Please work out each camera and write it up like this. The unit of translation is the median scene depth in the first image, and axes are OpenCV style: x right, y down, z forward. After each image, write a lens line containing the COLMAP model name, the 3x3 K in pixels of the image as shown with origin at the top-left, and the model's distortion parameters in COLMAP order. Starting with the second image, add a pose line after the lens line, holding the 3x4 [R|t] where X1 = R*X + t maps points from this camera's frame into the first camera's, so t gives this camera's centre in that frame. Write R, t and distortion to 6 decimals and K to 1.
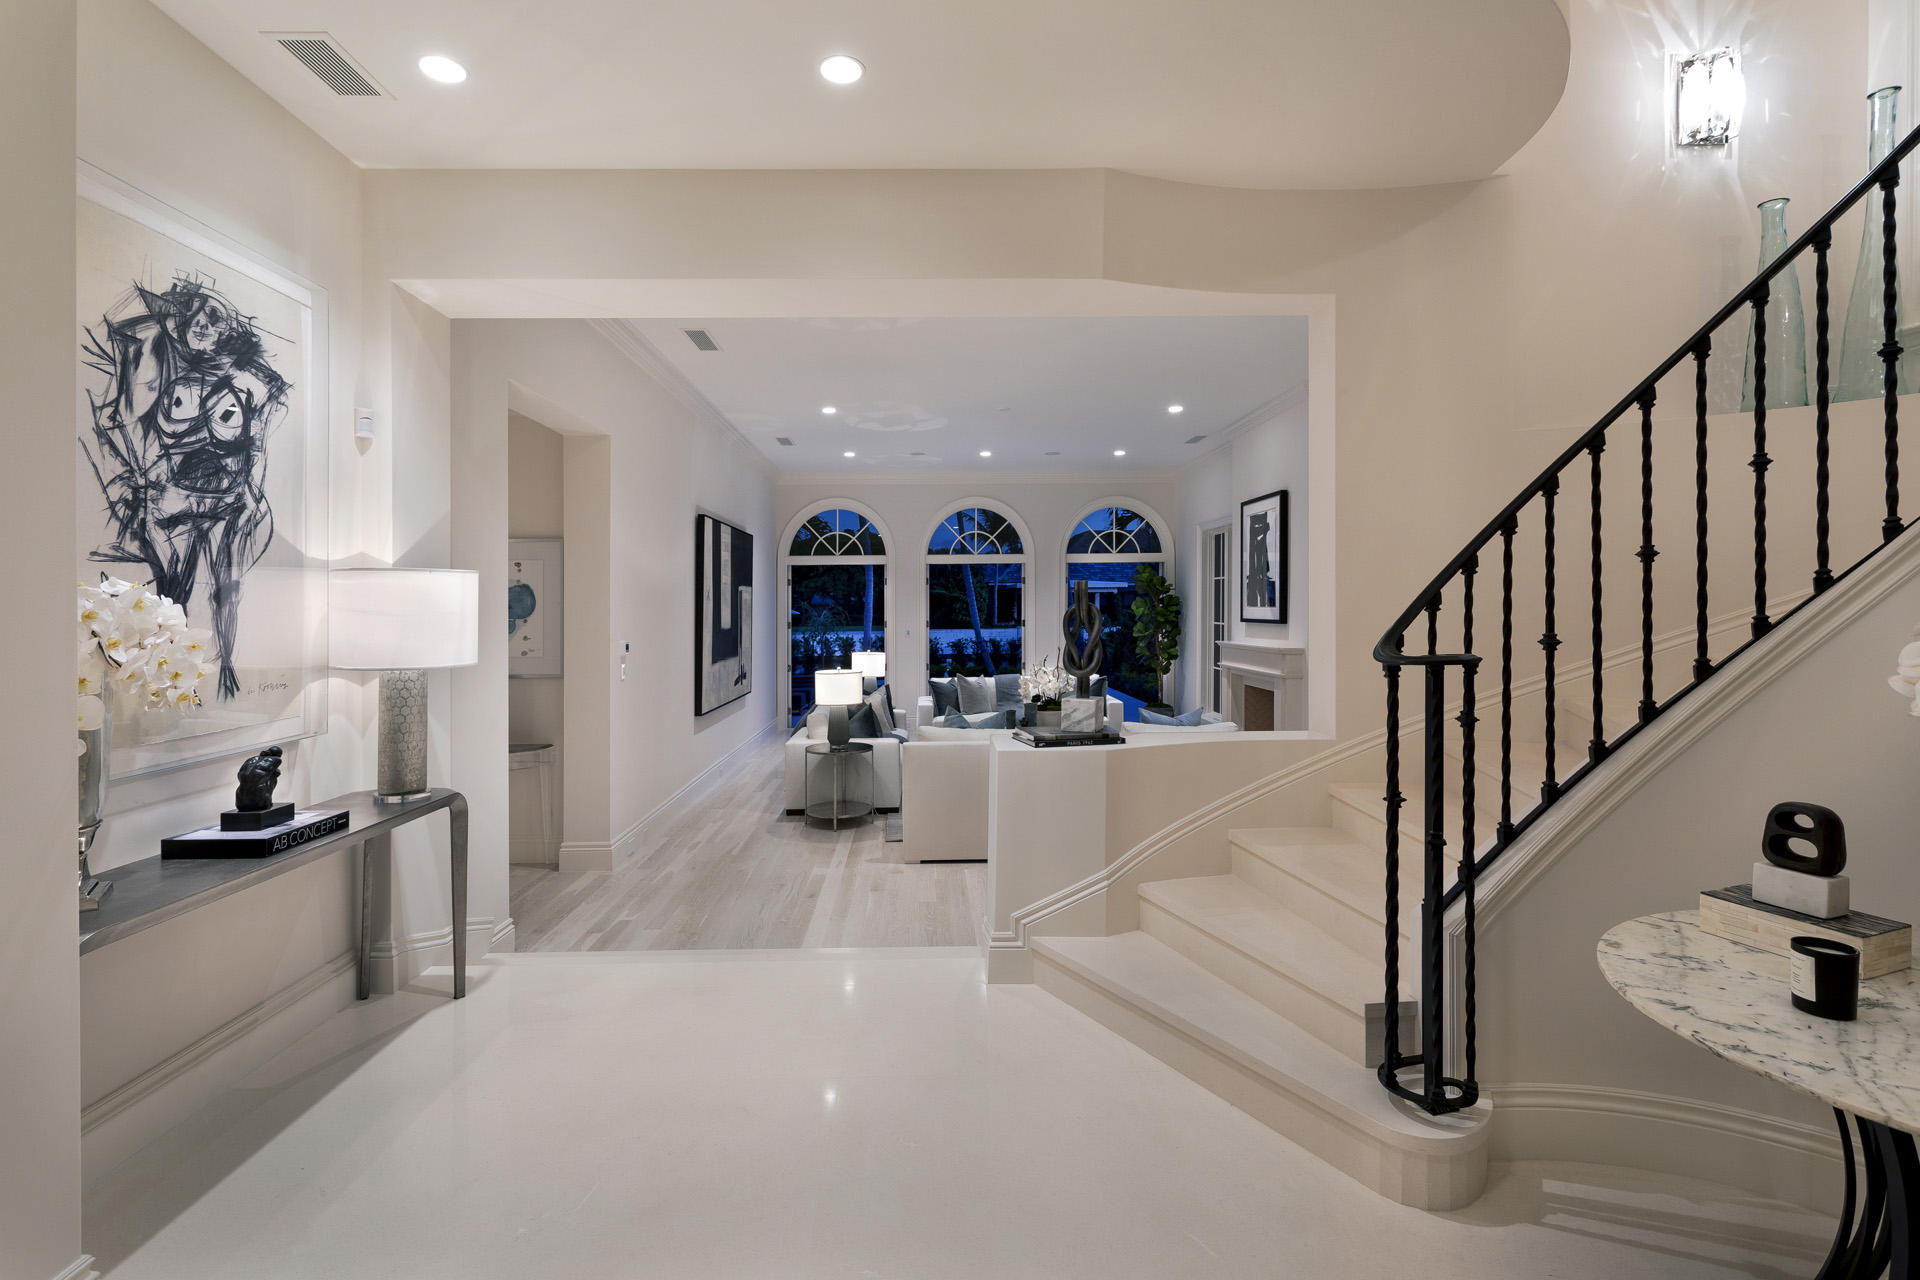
lens RADIAL K [[937.5, 0, 958.5], [0, 937.5, 597.2], [0, 0, 1]] dist [-0.051635, -0.000005]
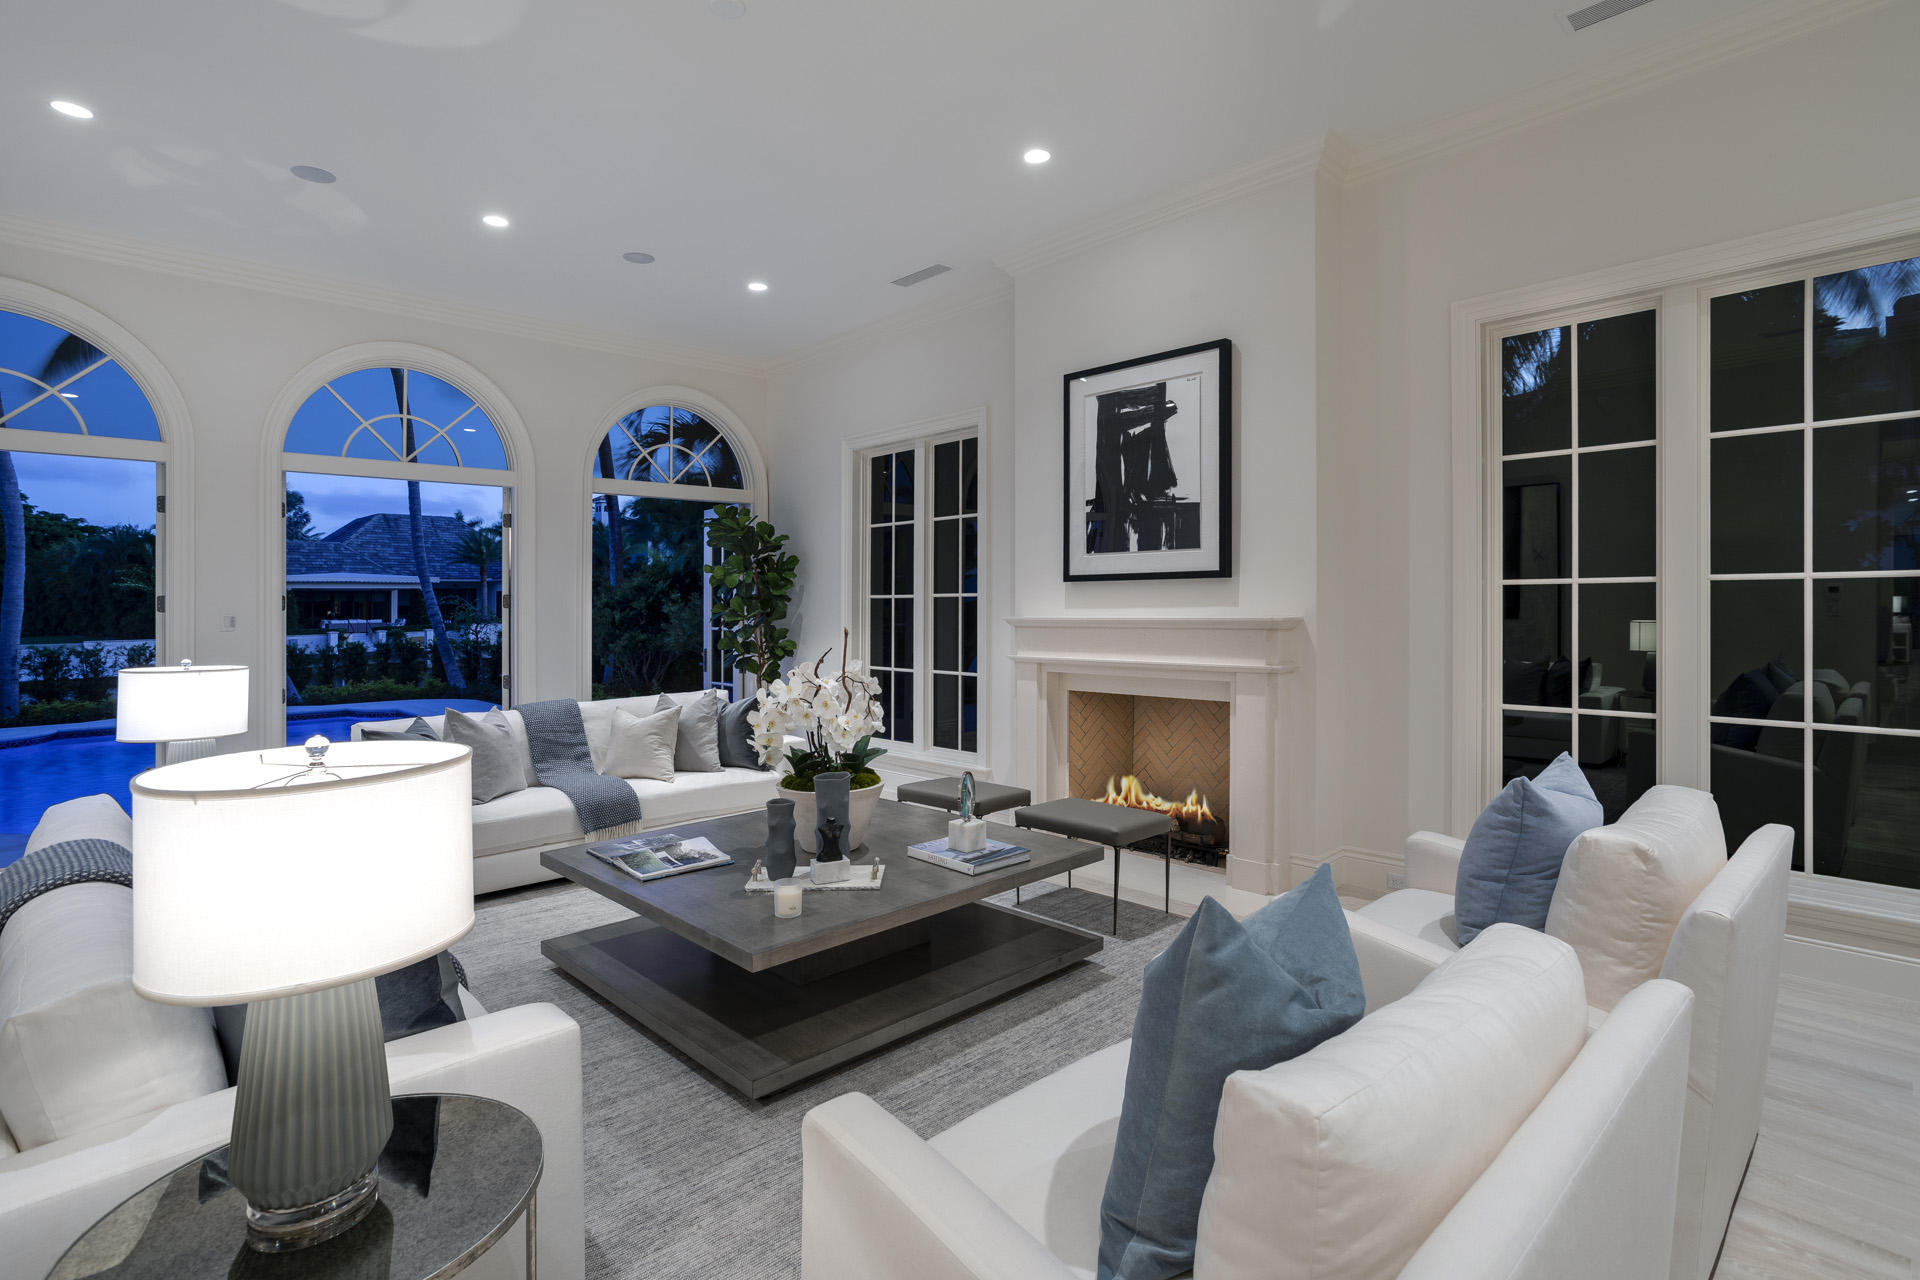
lens RADIAL K [[937.5, 0, 958.5], [0, 937.5, 597.2], [0, 0, 1]] dist [-0.051635, -0.000005]
pose [[0.741649, -0.002412, 0.670784, -0.133220], [0.004581, 0.999988, -0.001470, 0.036480], [-0.670772, 0.004163, 0.741652, 0.617786]]
